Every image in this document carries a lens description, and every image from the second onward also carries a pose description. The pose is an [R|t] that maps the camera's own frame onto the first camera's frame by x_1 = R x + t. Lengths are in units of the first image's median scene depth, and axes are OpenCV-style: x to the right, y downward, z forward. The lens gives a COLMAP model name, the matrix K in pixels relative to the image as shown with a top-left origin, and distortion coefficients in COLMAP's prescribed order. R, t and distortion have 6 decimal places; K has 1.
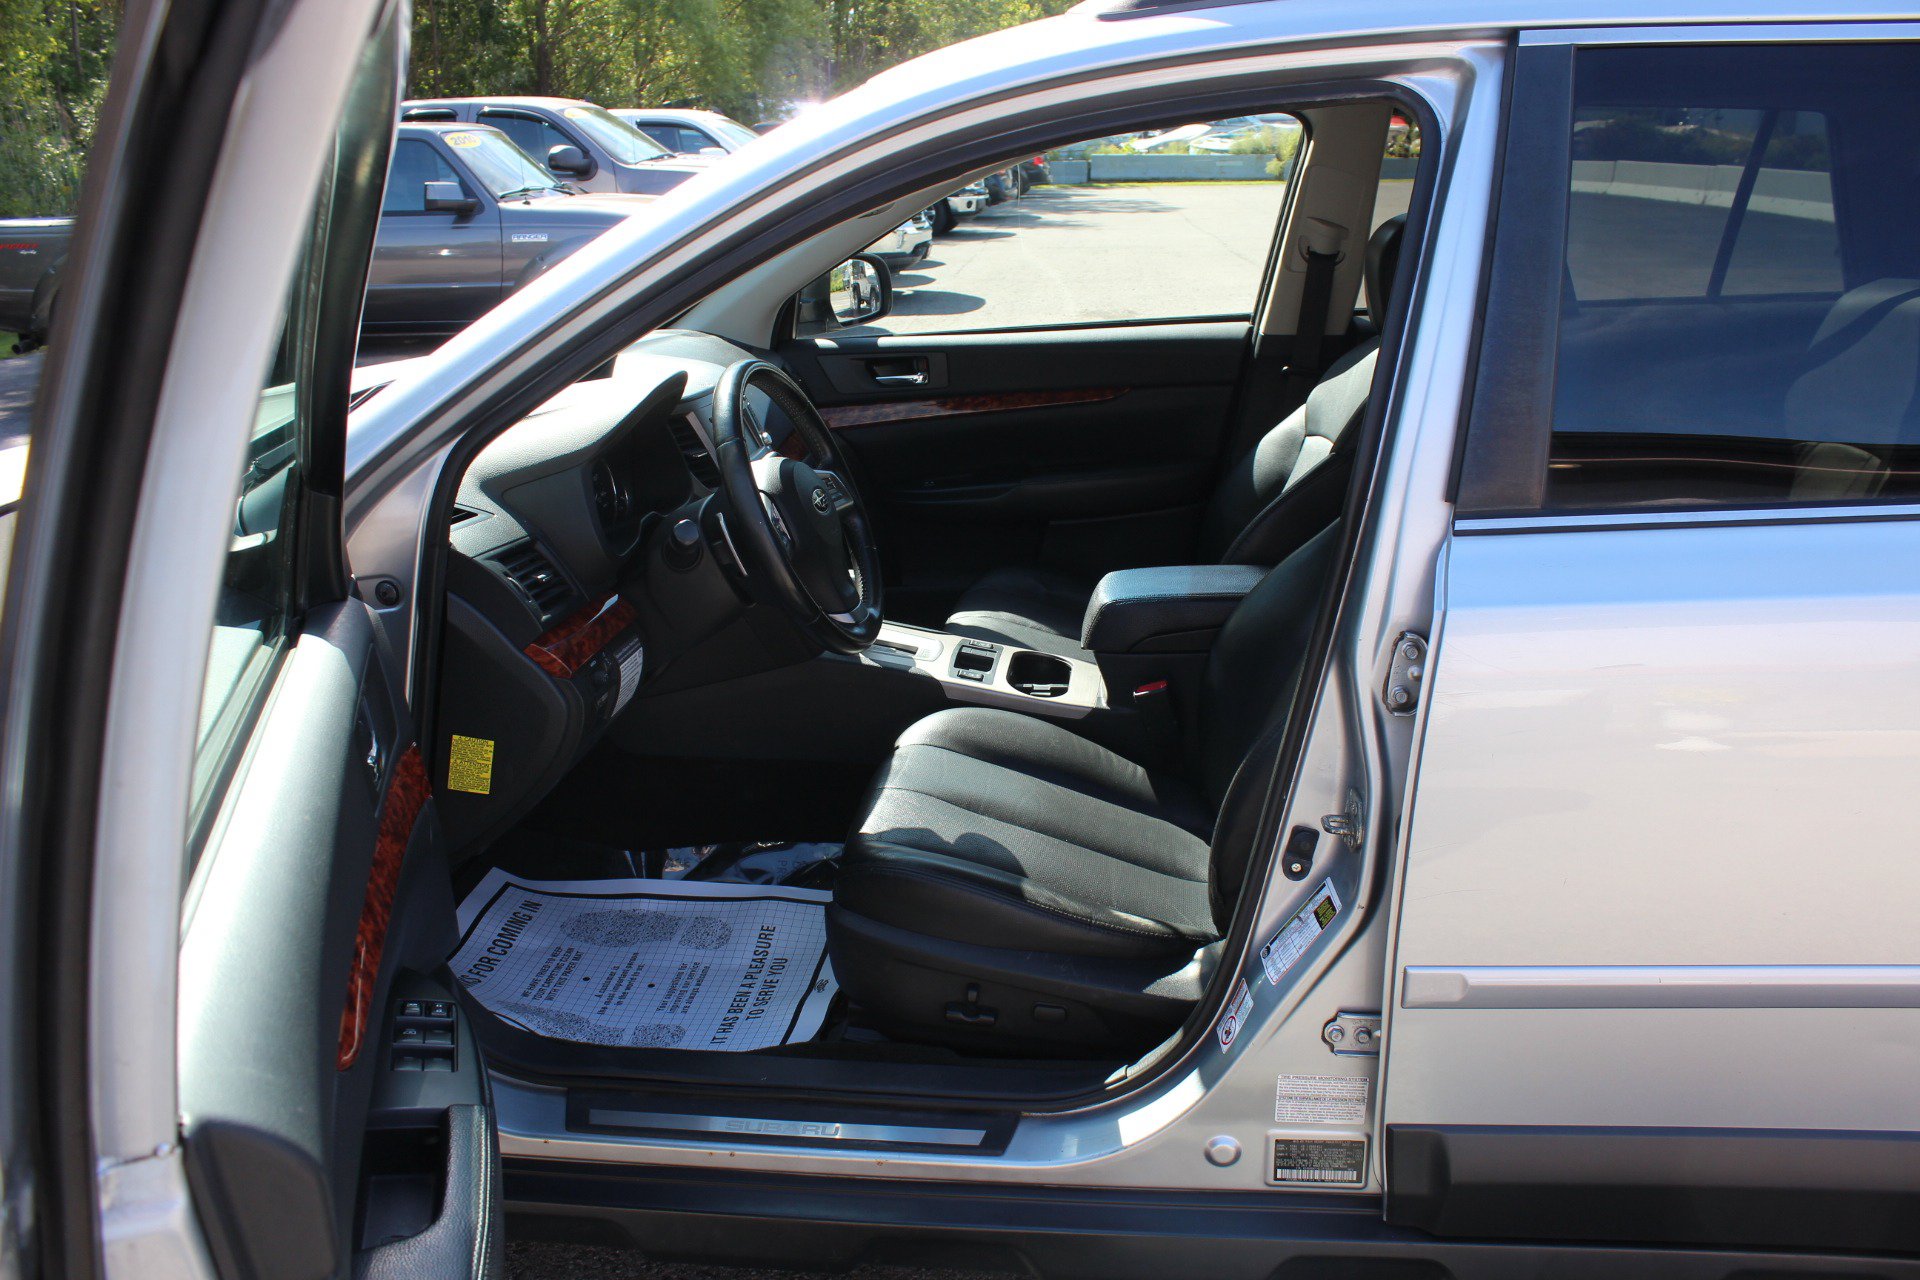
lens RADIAL K [[1618.7, 0, 963.6], [0, 1618.7, 639.2], [0, 0, 1]] dist [-0.157917, 0.147536]
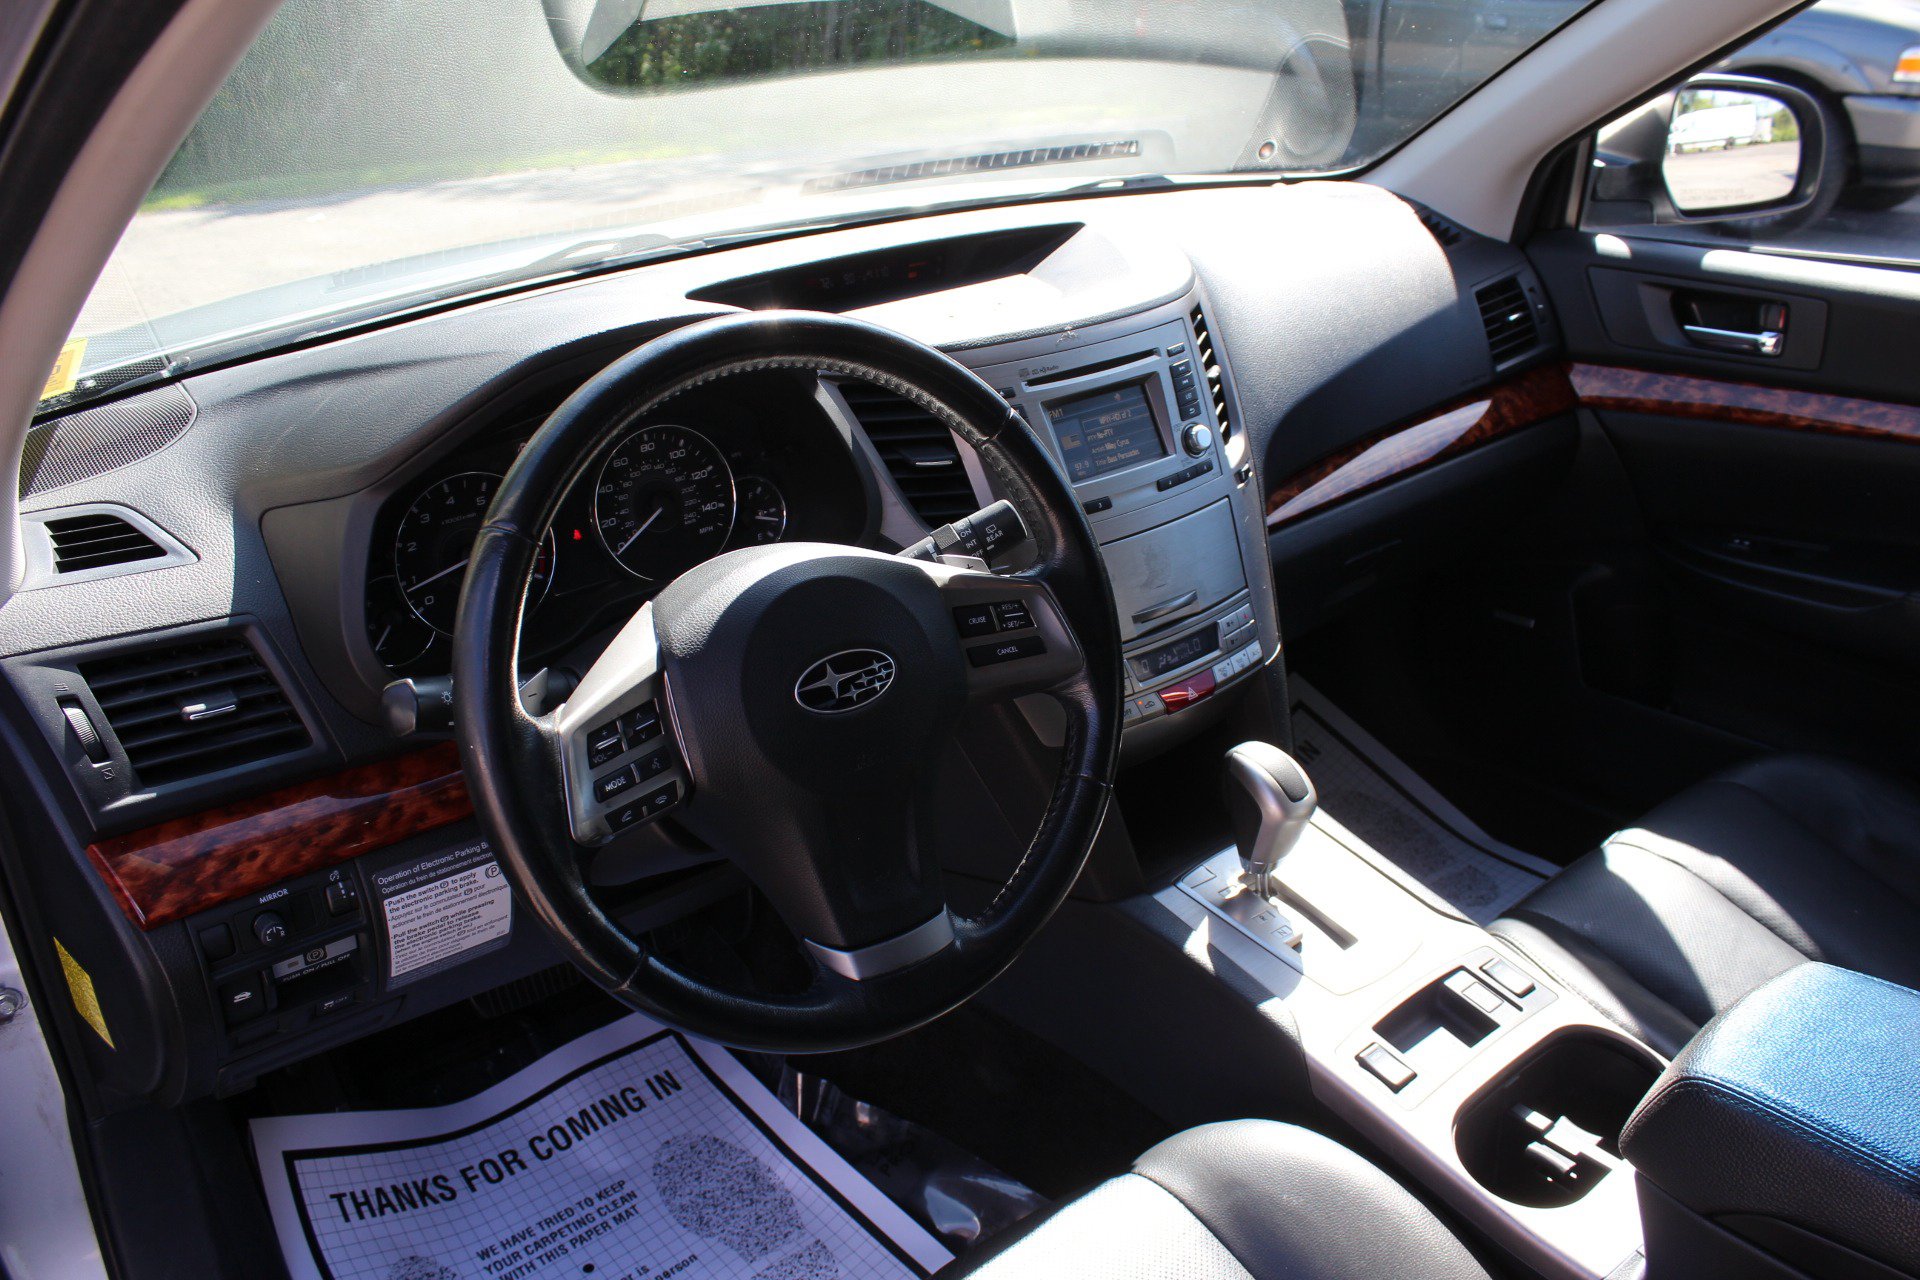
lens RADIAL K [[1618.7, 0, 963.6], [0, 1618.7, 639.2], [0, 0, 1]] dist [-0.157917, 0.147536]
pose [[0.740393, 0.296794, -0.603102, 0.147620], [-0.214692, 0.954659, 0.206235, -0.157833], [0.636966, -0.023214, 0.770542, 0.587665]]
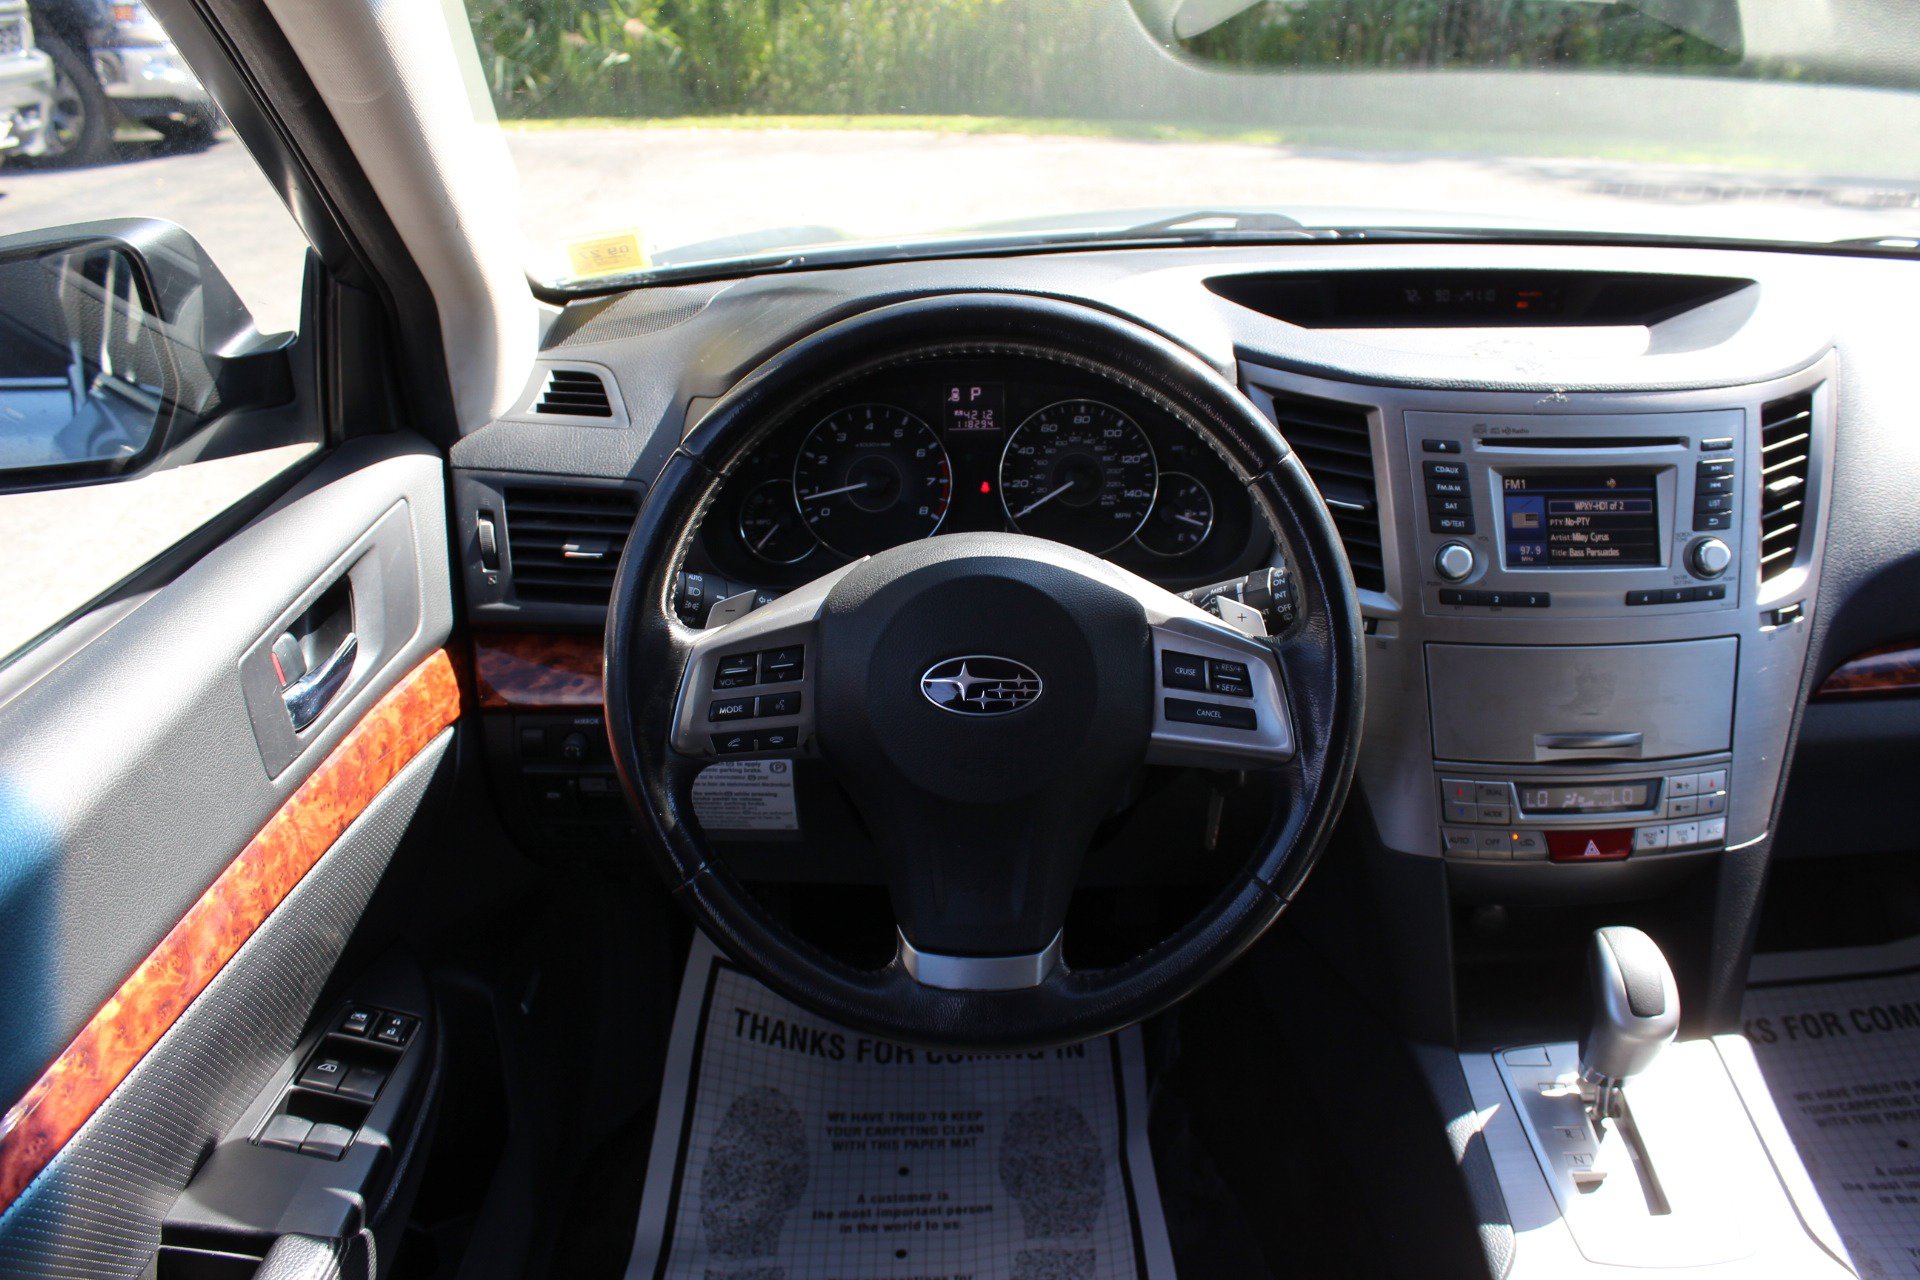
lens RADIAL K [[1614.0, 0, 981.1], [0, 1614.0, 646.3], [0, 0, 1]] dist [-0.168249, 0.157133]
pose [[0.151626, 0.452700, -0.878677, 0.211292], [-0.302867, 0.867474, 0.394665, -0.210794], [0.940894, 0.206281, 0.268639, 0.747318]]
